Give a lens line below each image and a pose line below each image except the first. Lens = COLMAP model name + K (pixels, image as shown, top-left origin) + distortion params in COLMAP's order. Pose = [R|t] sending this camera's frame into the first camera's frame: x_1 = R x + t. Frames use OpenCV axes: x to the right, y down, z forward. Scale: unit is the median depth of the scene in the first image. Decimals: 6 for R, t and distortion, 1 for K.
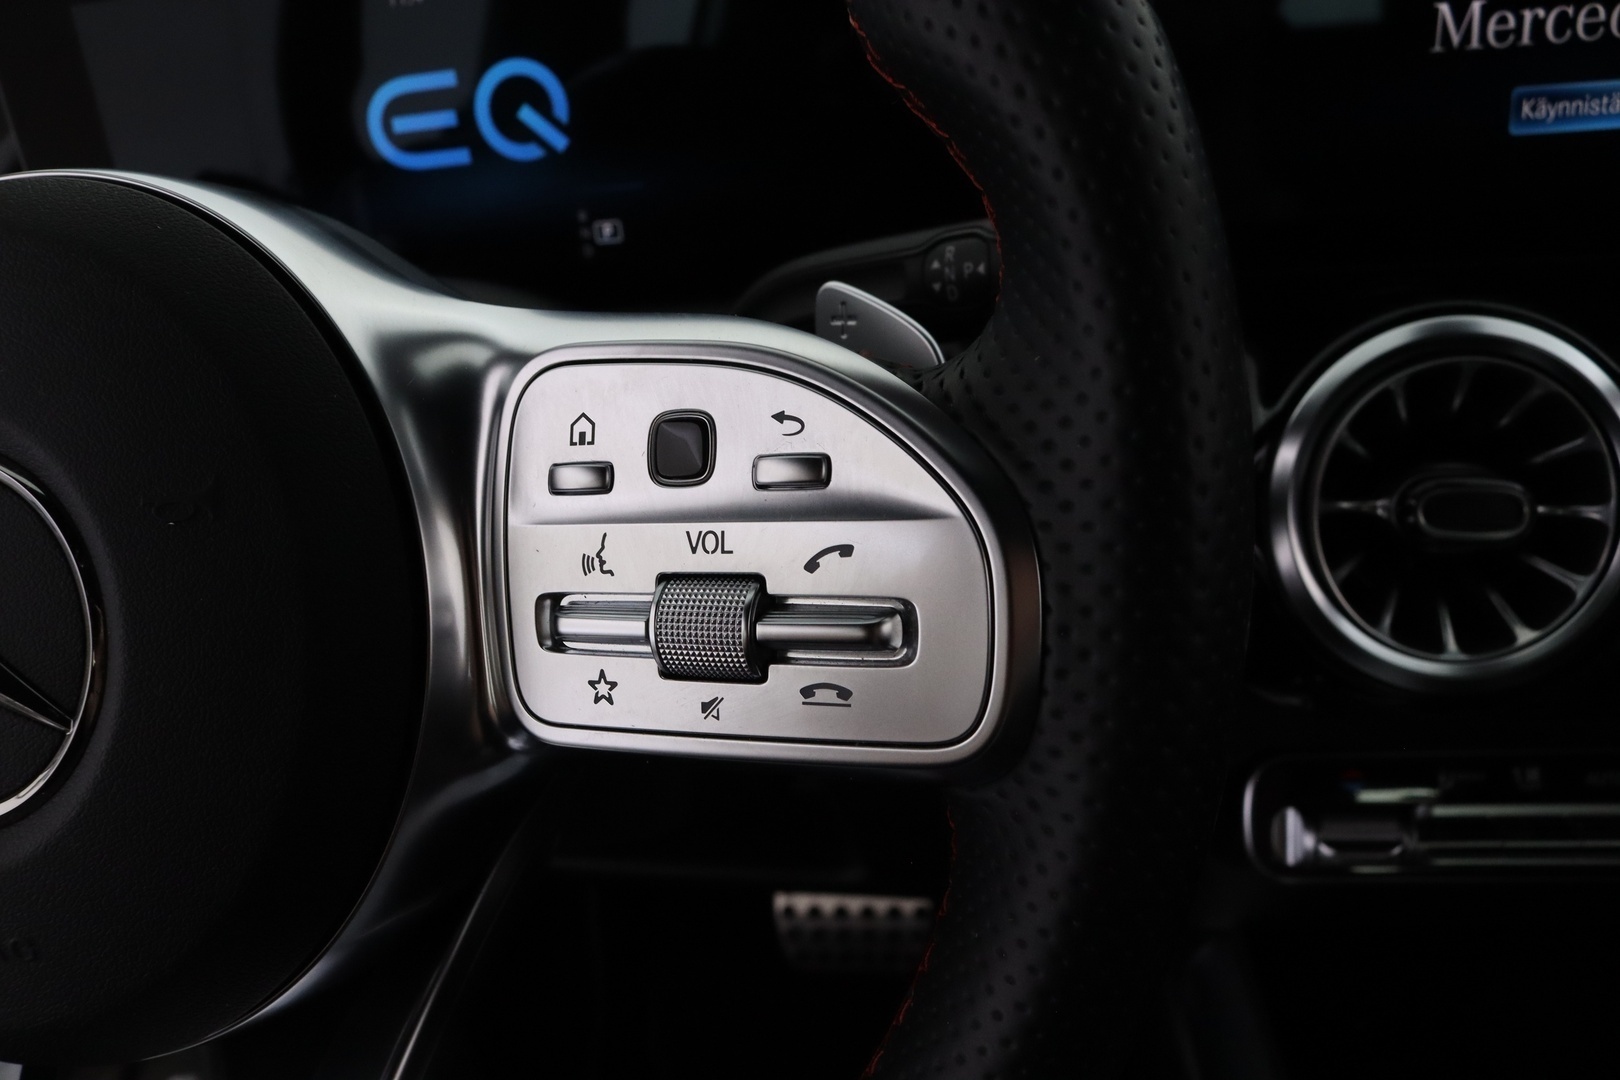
lens RADIAL K [[1298.7, 0, 806.1], [0, 1298.7, 549.9], [0, 0, 1]] dist [-0.171390, 0.123885]
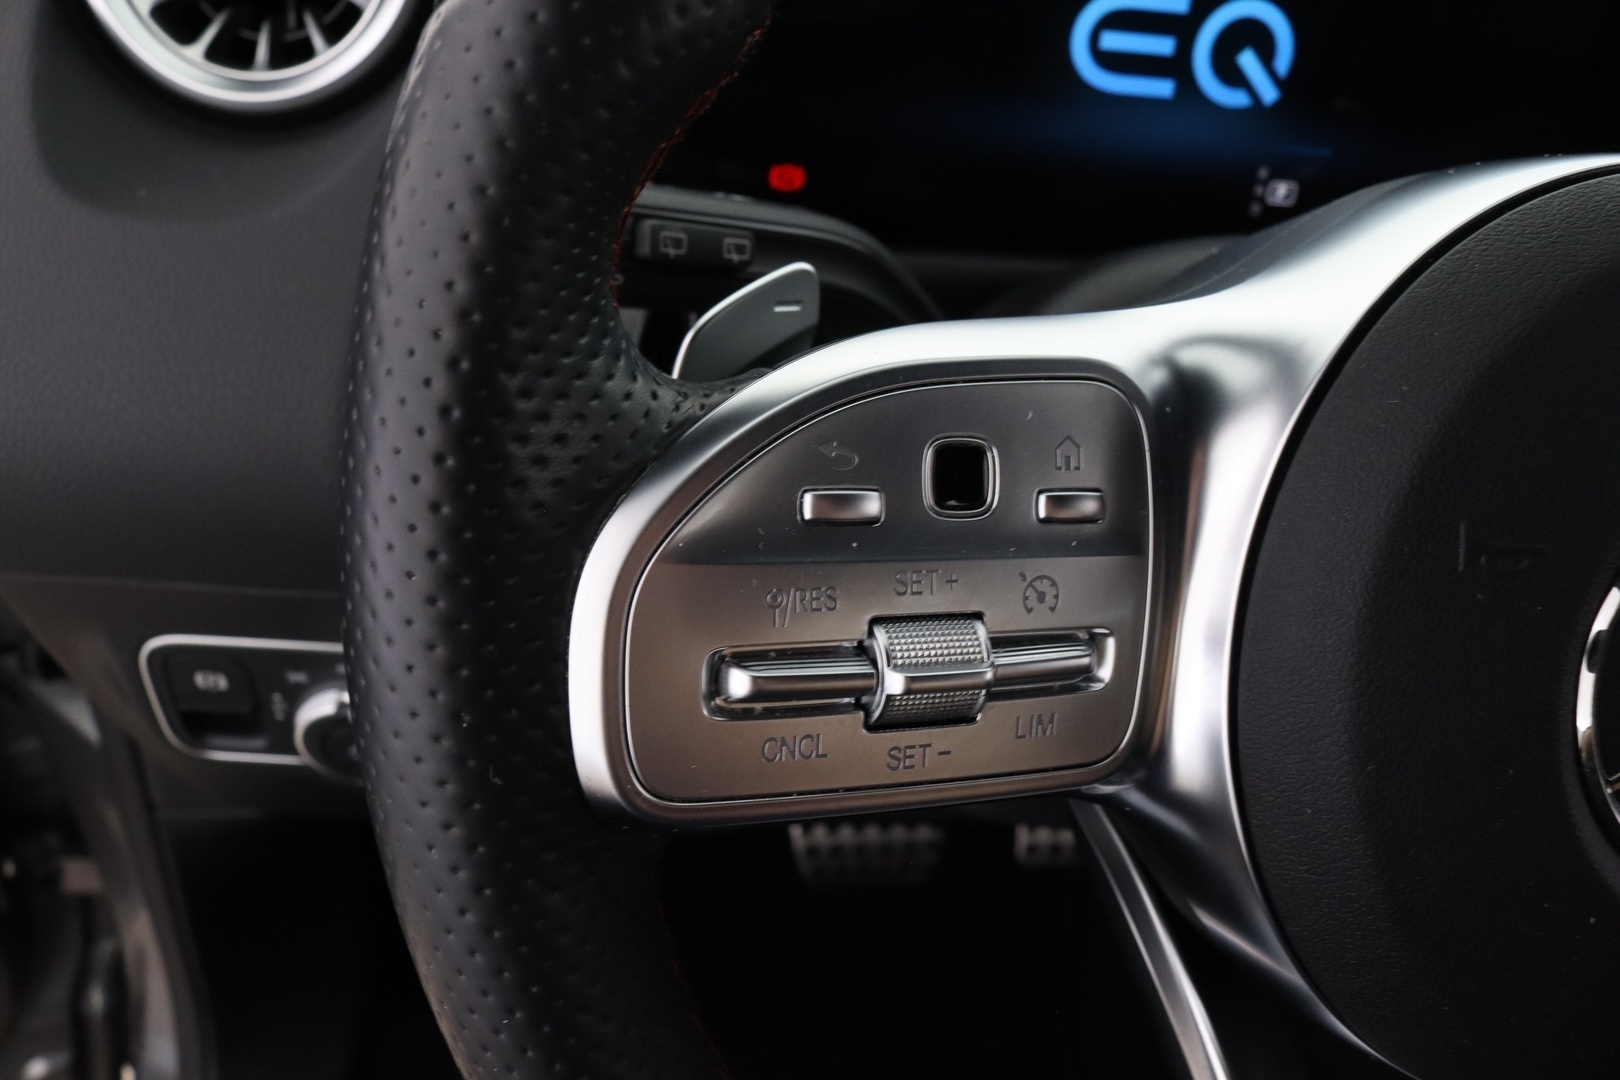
lens RADIAL K [[1298.7, 0, 806.1], [0, 1298.7, 549.9], [0, 0, 1]] dist [-0.171390, 0.123885]
pose [[0.942229, 0.017070, 0.334535, -0.982319], [-0.046858, 0.995598, 0.081176, -0.043064], [-0.331676, -0.092162, 0.938881, 0.224118]]
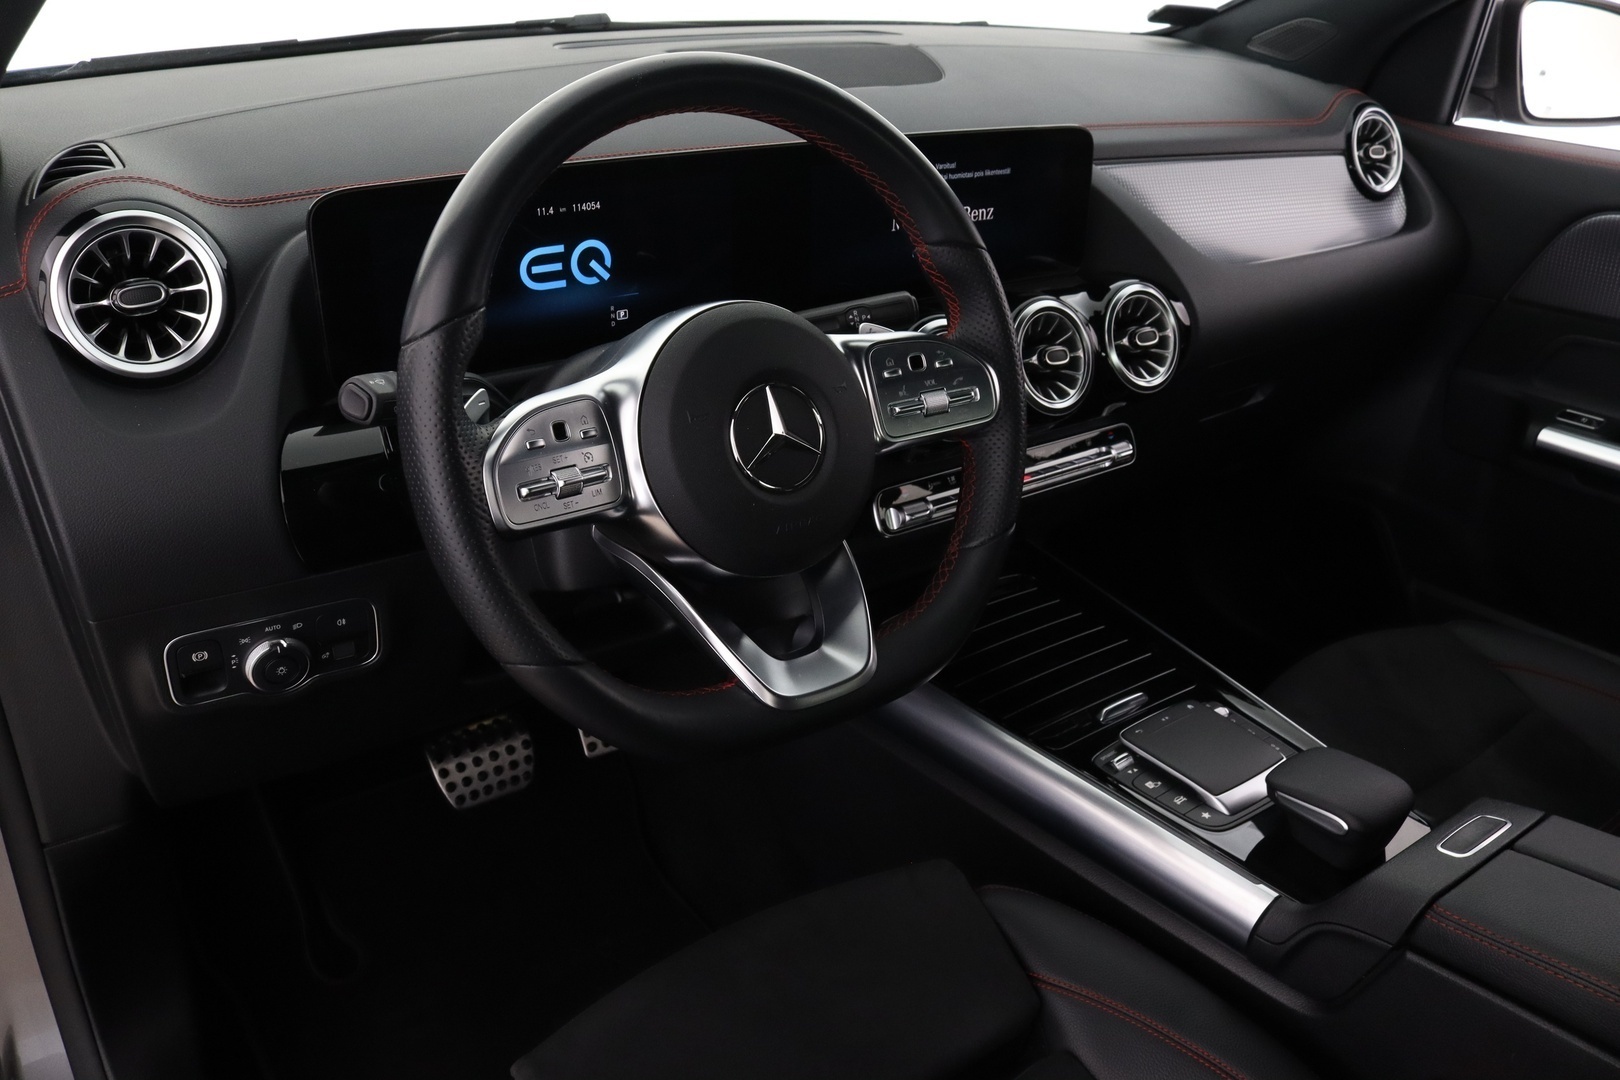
lens RADIAL K [[1298.7, 0, 806.1], [0, 1298.7, 549.9], [0, 0, 1]] dist [-0.171390, 0.123885]
pose [[0.694518, -0.193552, 0.692952, -1.880943], [0.212784, 0.975307, 0.059154, 0.104914], [-0.687290, 0.106366, 0.718553, -0.949040]]
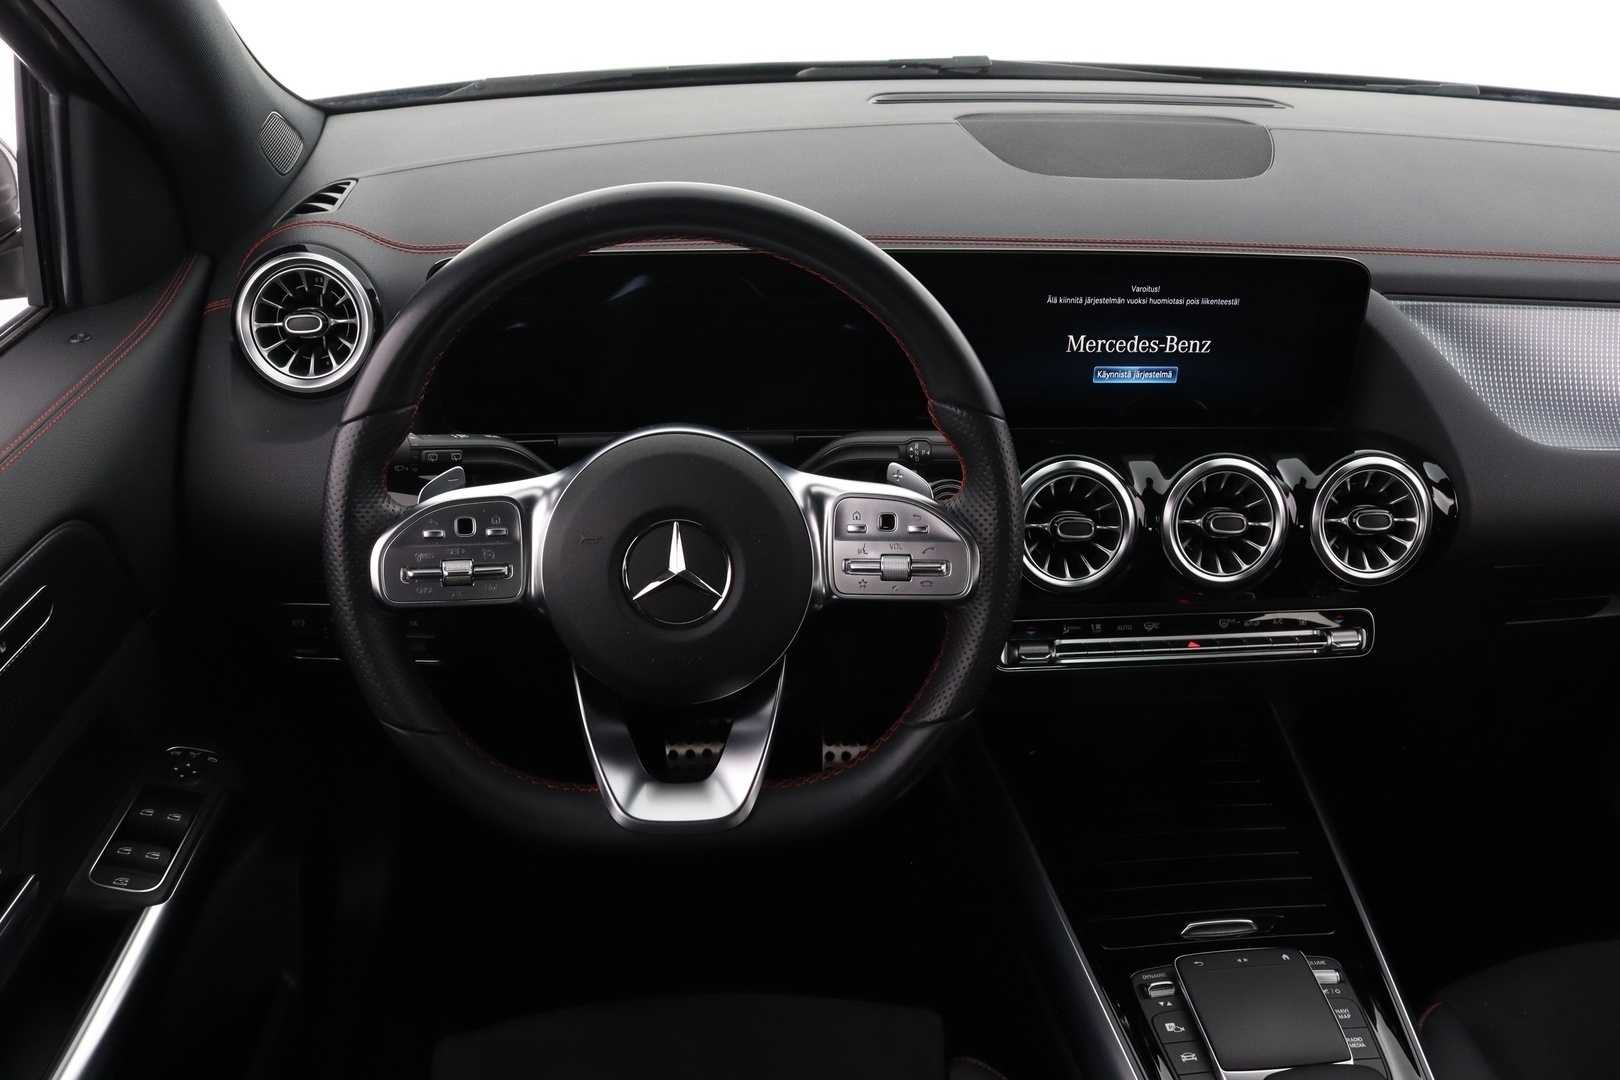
lens RADIAL K [[1298.7, 0, 806.1], [0, 1298.7, 549.9], [0, 0, 1]] dist [-0.171390, 0.123885]
pose [[0.961937, -0.001963, 0.273265, -0.792335], [-0.008499, 0.999276, 0.037097, -0.077678], [-0.273140, -0.038008, 0.961223, -1.528815]]
